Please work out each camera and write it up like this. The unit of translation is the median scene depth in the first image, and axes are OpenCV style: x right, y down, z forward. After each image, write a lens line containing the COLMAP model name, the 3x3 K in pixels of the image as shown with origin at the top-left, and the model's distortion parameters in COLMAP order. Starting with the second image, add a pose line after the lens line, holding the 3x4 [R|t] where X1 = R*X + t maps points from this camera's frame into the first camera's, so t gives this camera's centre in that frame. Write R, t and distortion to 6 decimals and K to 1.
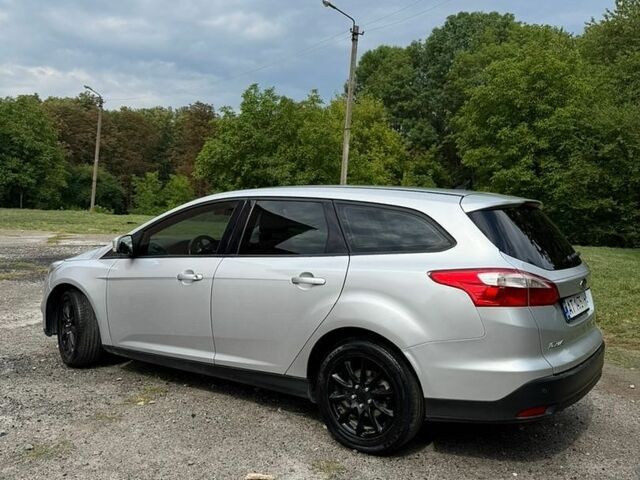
lens RADIAL K [[627.6, 0, 320.0], [0, 627.6, 240.0], [0, 0, 1]] dist [0.035256, -0.021380]
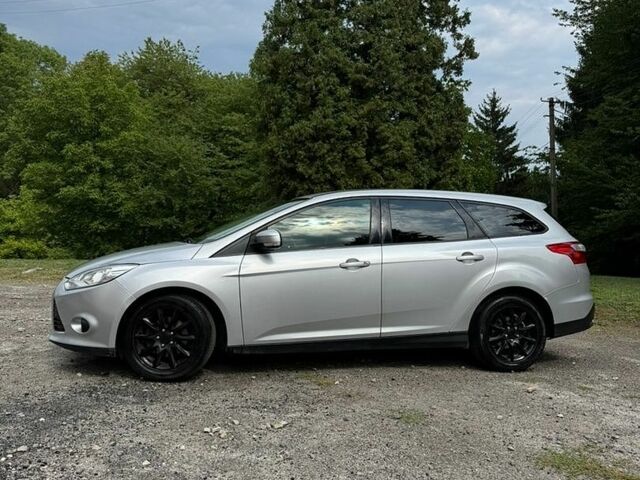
lens RADIAL K [[627.6, 0, 320.0], [0, 627.6, 240.0], [0, 0, 1]] dist [0.035256, -0.021380]
pose [[0.642407, -0.010915, 0.766286, -0.221728], [0.039324, 0.999051, -0.018737, 0.006776], [-0.765354, 0.042171, 0.642227, 0.065266]]
